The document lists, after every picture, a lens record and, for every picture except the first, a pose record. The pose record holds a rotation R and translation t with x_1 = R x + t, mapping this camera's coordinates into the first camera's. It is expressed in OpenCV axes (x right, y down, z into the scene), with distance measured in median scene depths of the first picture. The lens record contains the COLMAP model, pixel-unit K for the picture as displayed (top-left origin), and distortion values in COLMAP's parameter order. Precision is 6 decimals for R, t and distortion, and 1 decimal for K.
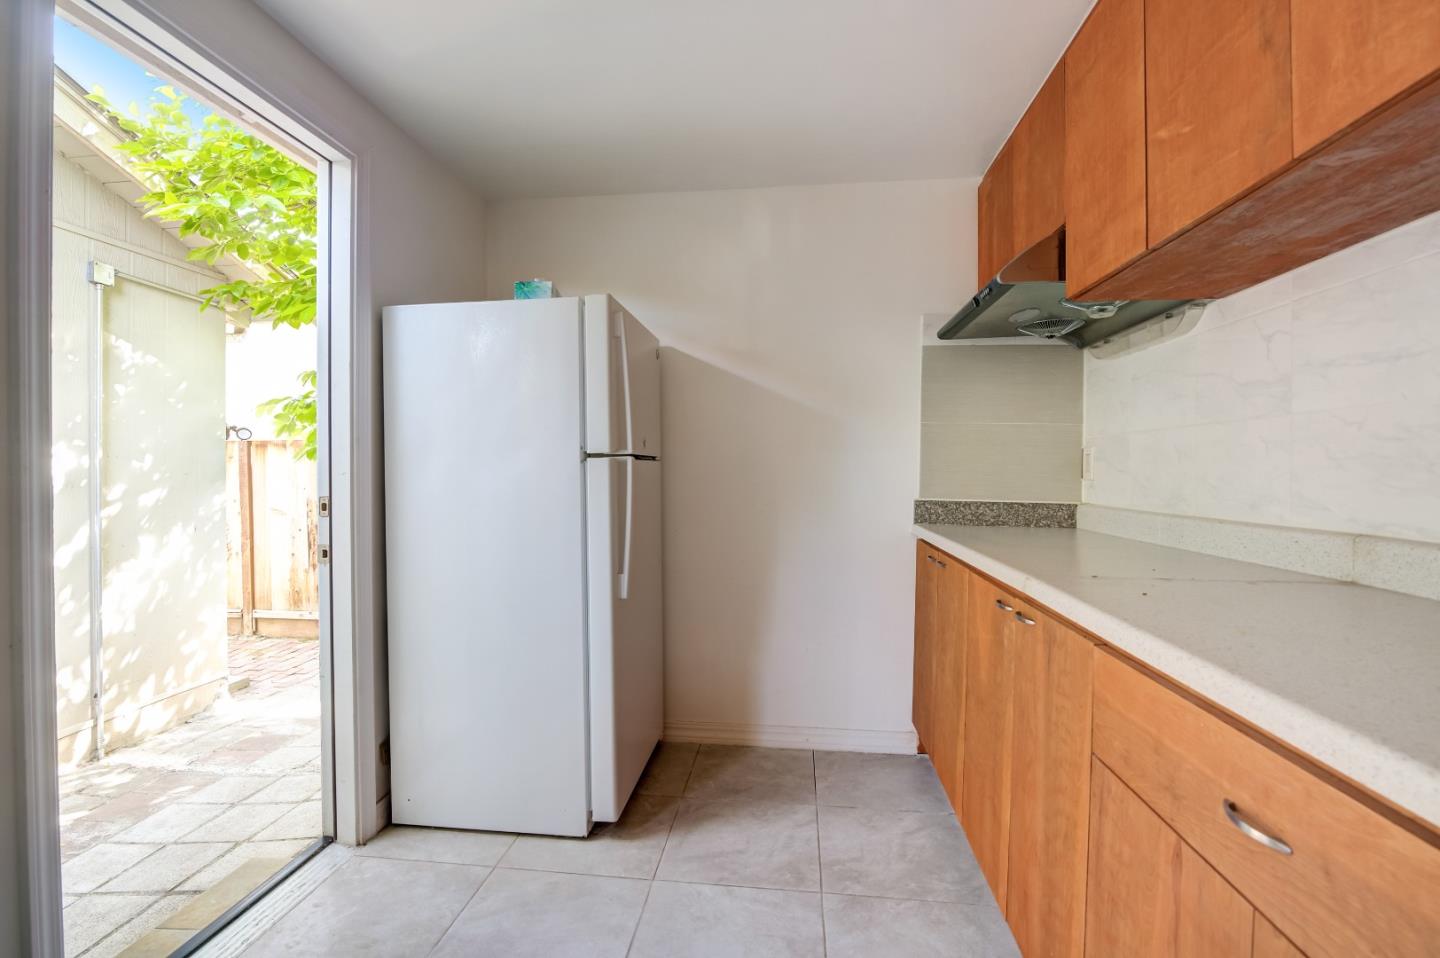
lens RADIAL K [[659.6, 0, 713.1], [0, 659.6, 477.7], [0, 0, 1]] dist [-0.019820, 0.000063]
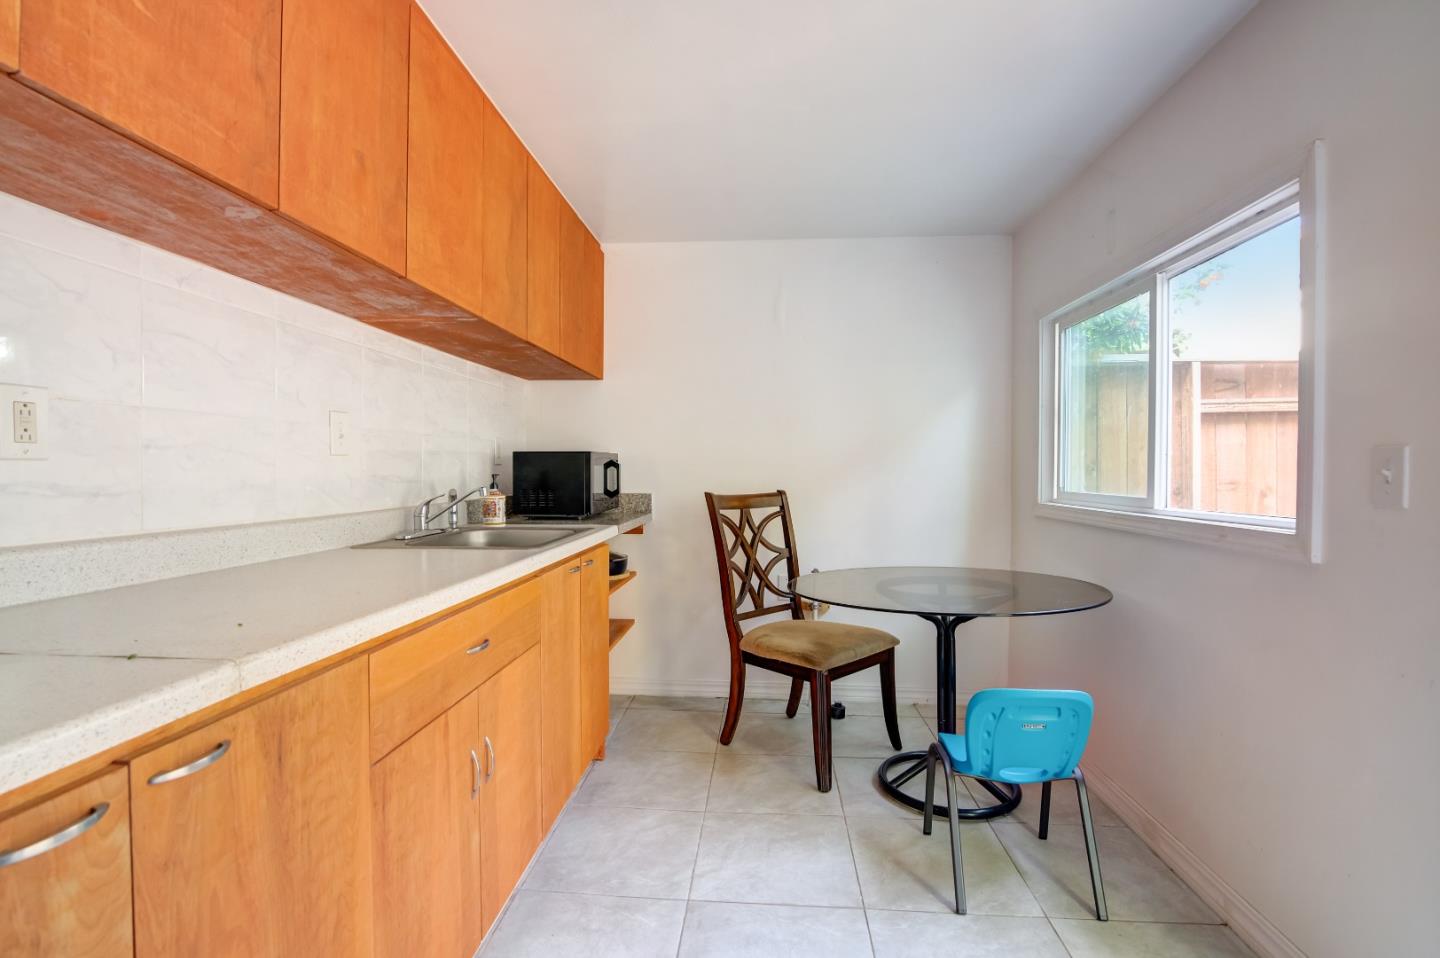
lens RADIAL K [[659.6, 0, 713.1], [0, 659.6, 477.7], [0, 0, 1]] dist [-0.019820, 0.000063]
pose [[-0.999532, -0.016517, -0.025743, 0.121642], [-0.017089, 0.999608, 0.022158, -0.042918], [0.025367, 0.022588, -0.999423, 2.088796]]
